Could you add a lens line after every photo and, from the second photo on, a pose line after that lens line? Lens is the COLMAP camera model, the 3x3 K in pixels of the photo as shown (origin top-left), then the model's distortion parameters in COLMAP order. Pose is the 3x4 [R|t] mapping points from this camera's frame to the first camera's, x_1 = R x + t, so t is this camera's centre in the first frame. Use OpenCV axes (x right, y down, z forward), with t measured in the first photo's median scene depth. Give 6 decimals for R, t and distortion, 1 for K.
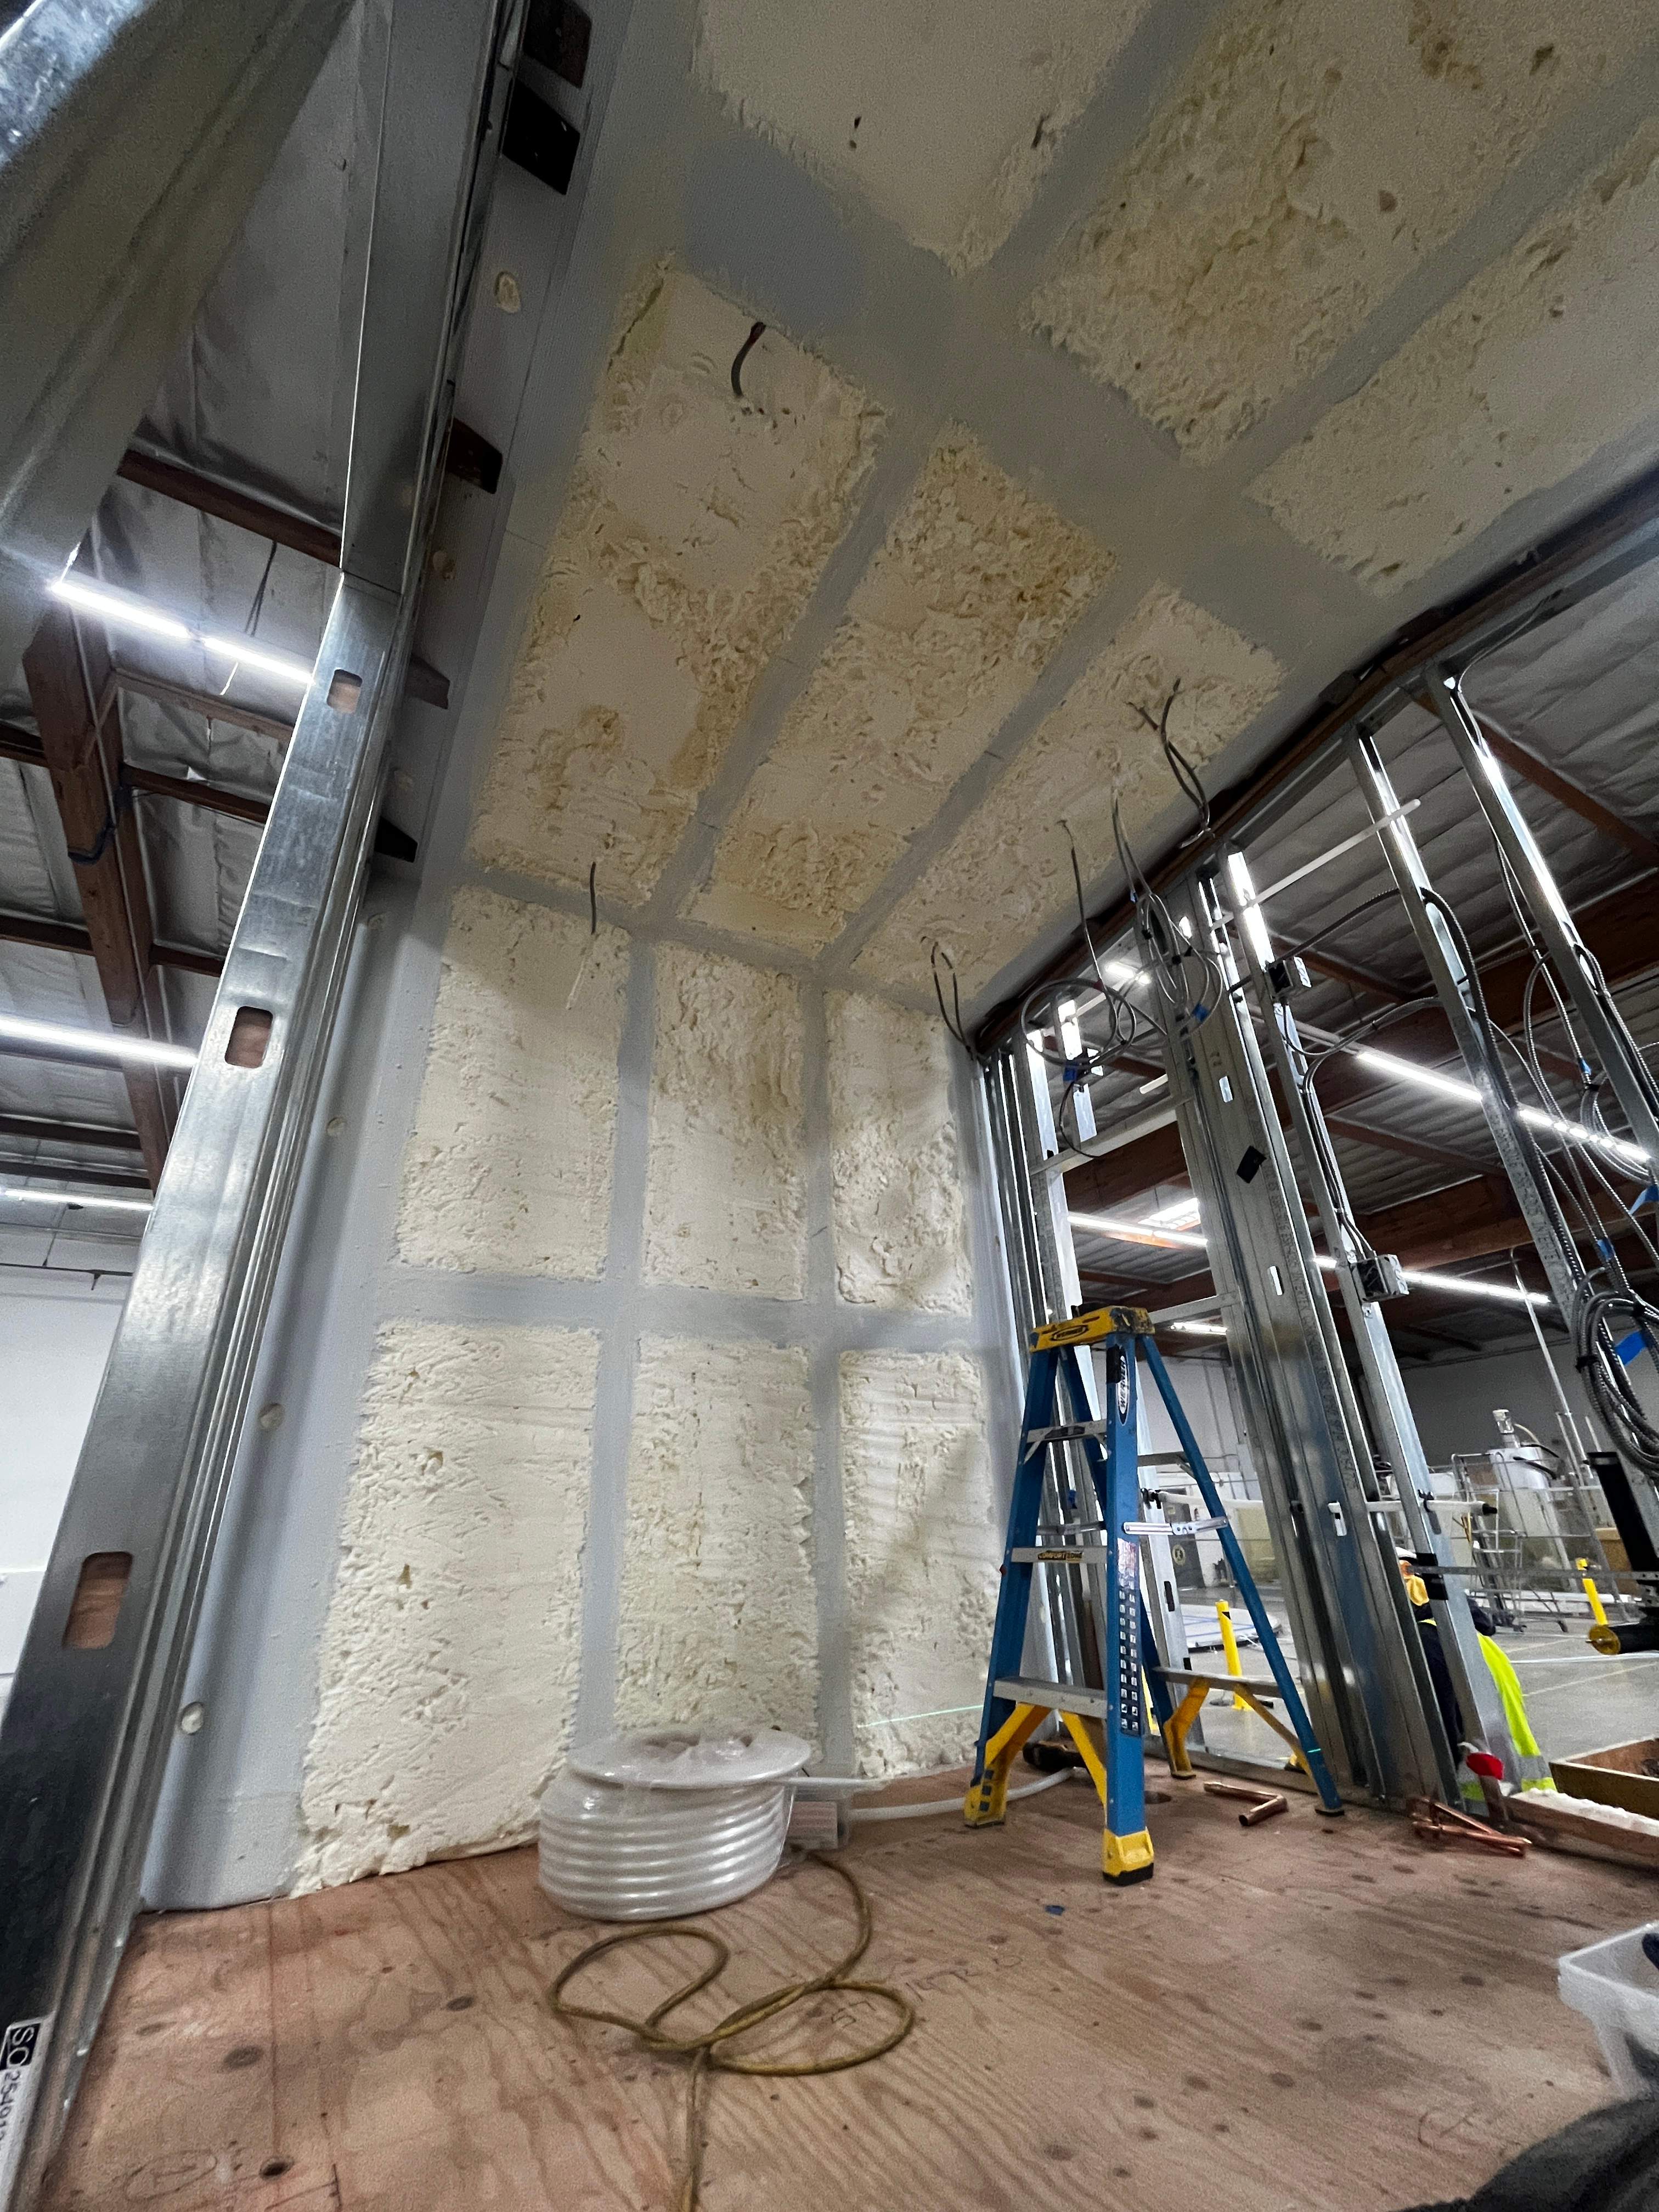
lens RADIAL K [[891.5, 0, 834.8], [0, 891.5, 1097.0], [0, 0, 1]] dist [-0.003630, -0.000239]
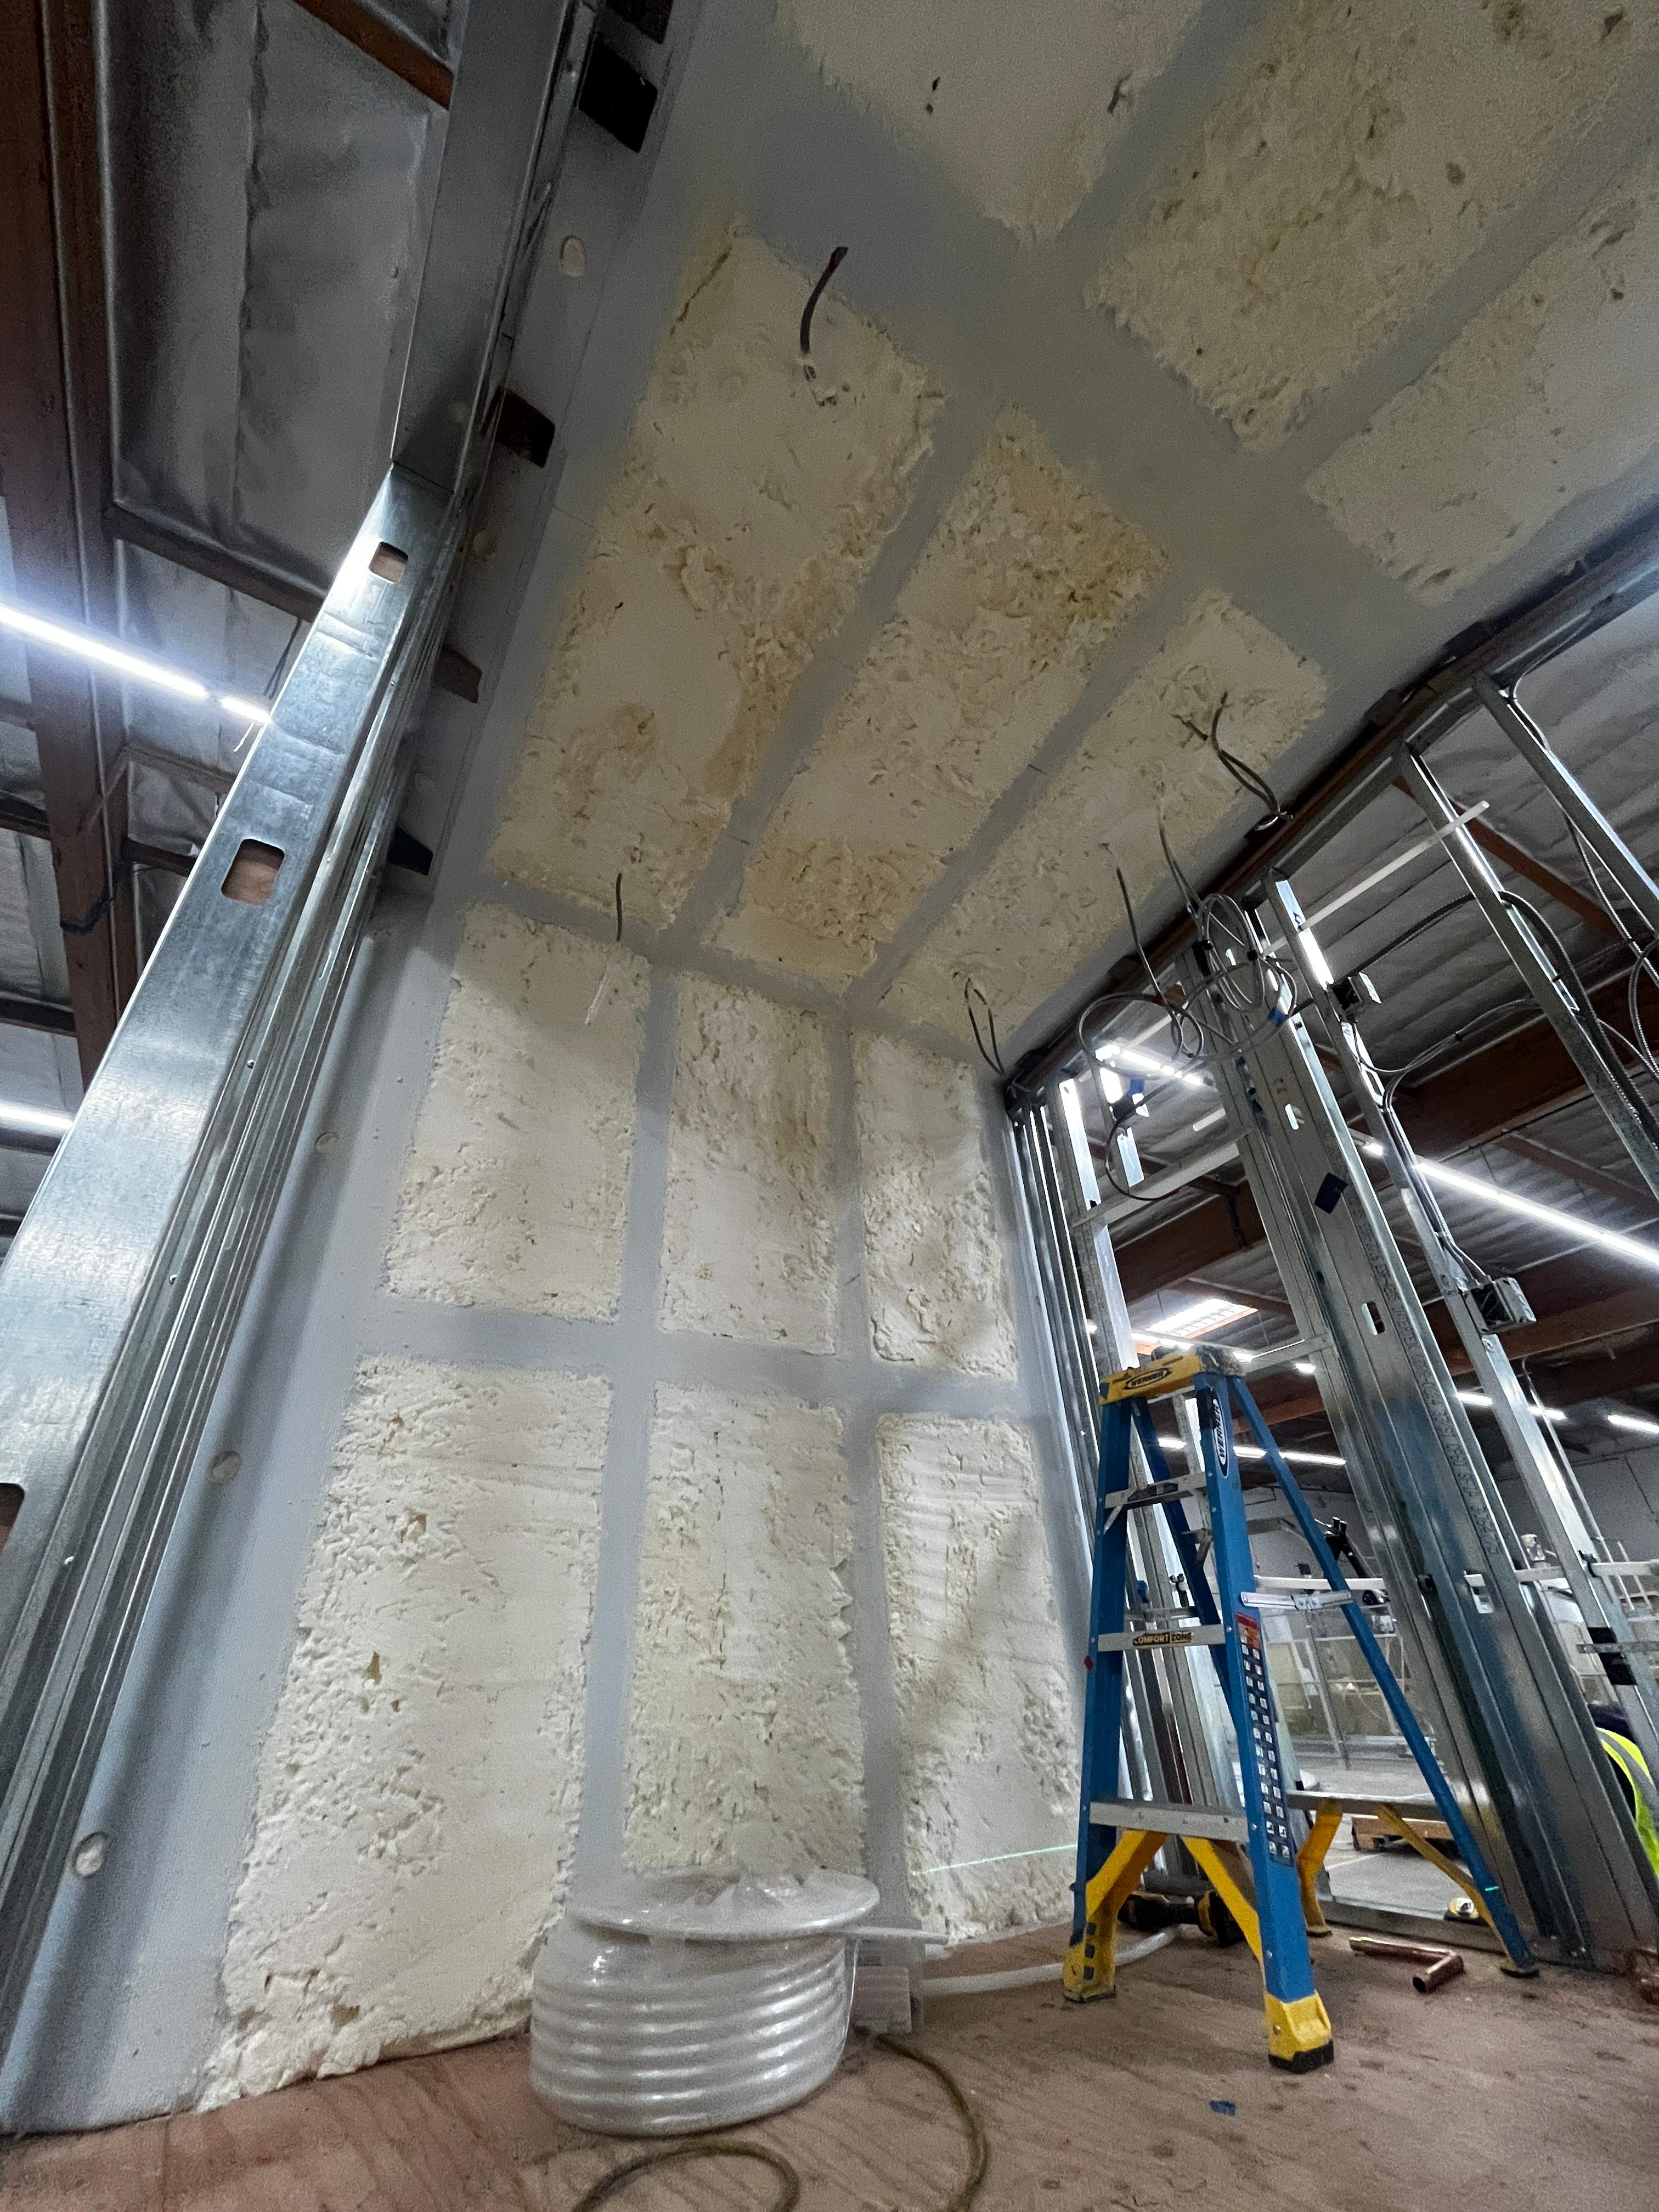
lens RADIAL K [[891.5, 0, 834.4], [0, 891.5, 1097.4], [0, 0, 1]] dist [-0.003630, -0.000239]
pose [[0.999846, 0.002866, 0.017308, -0.068243], [-0.000565, 0.991314, -0.131515, 0.114531], [-0.017534, 0.131485, 0.991163, 0.103294]]
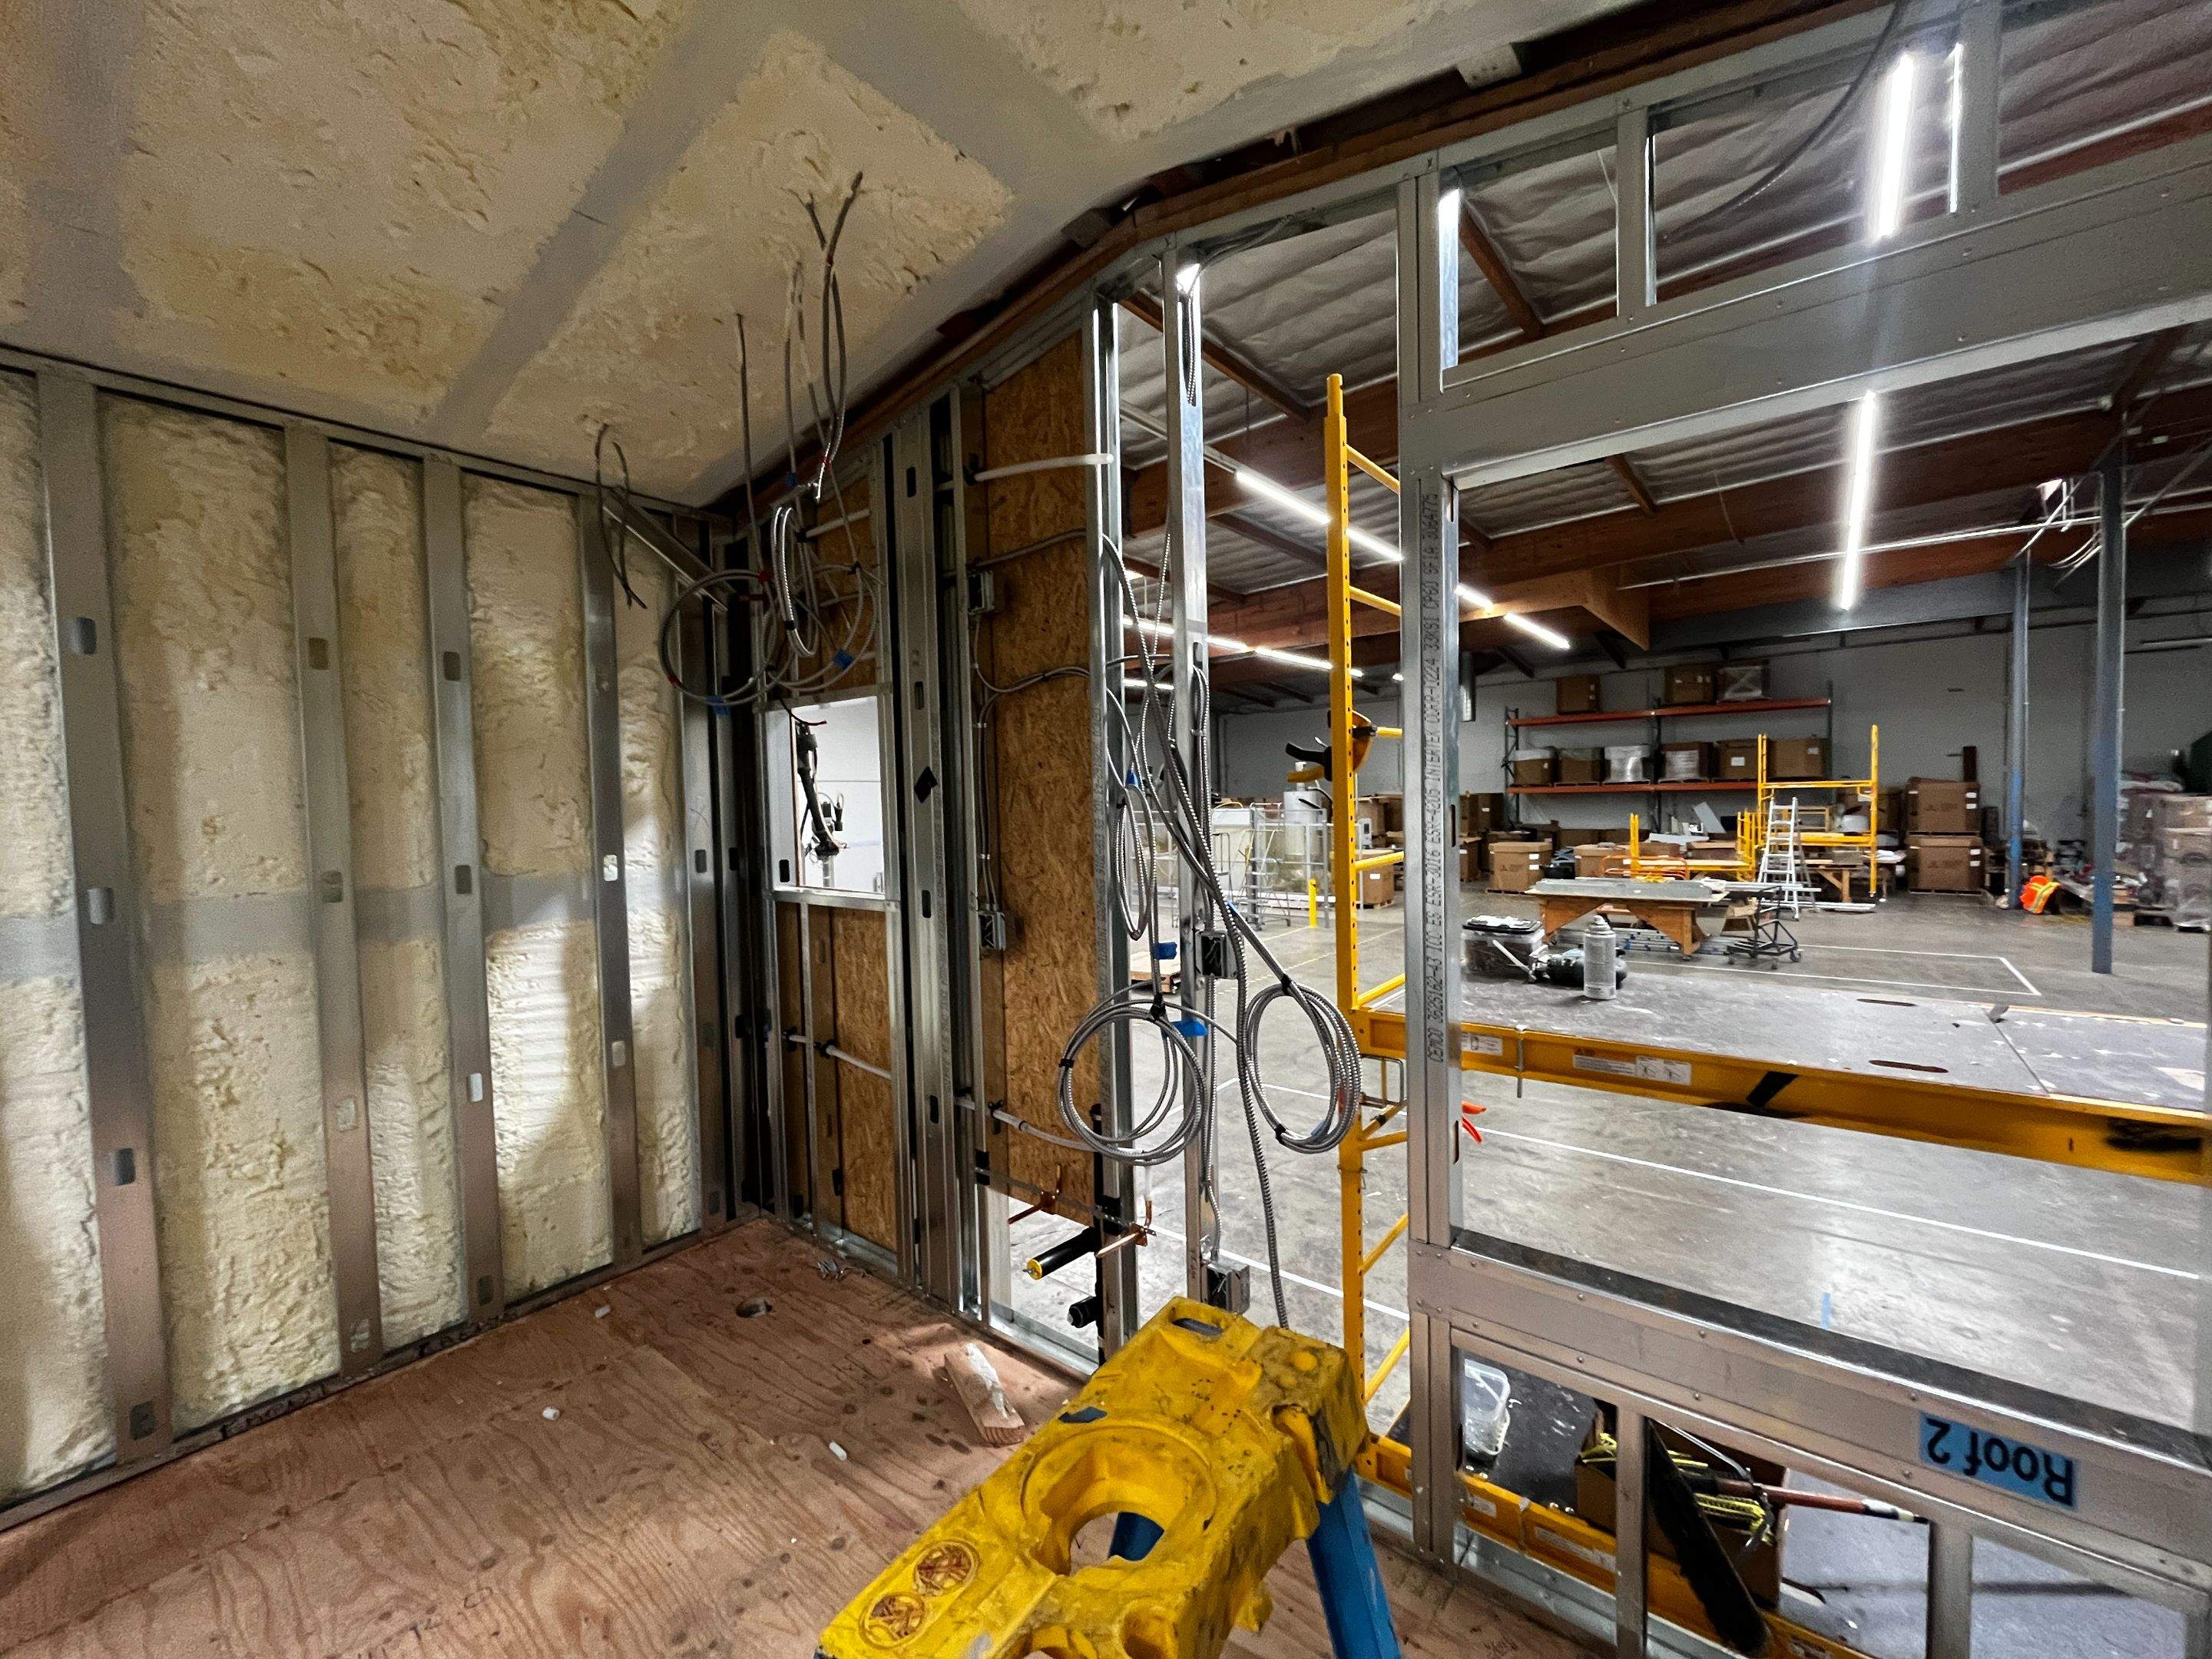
lens RADIAL K [[882.6, 0, 1094.8], [0, 882.6, 840.8], [0, 0, 1]] dist [0.001503, 0.000197]
pose [[0.934597, -0.005983, 0.355657, 0.341978], [-0.159151, 0.887163, 0.433144, -0.368300], [-0.318118, -0.461418, 0.828187, 0.126209]]
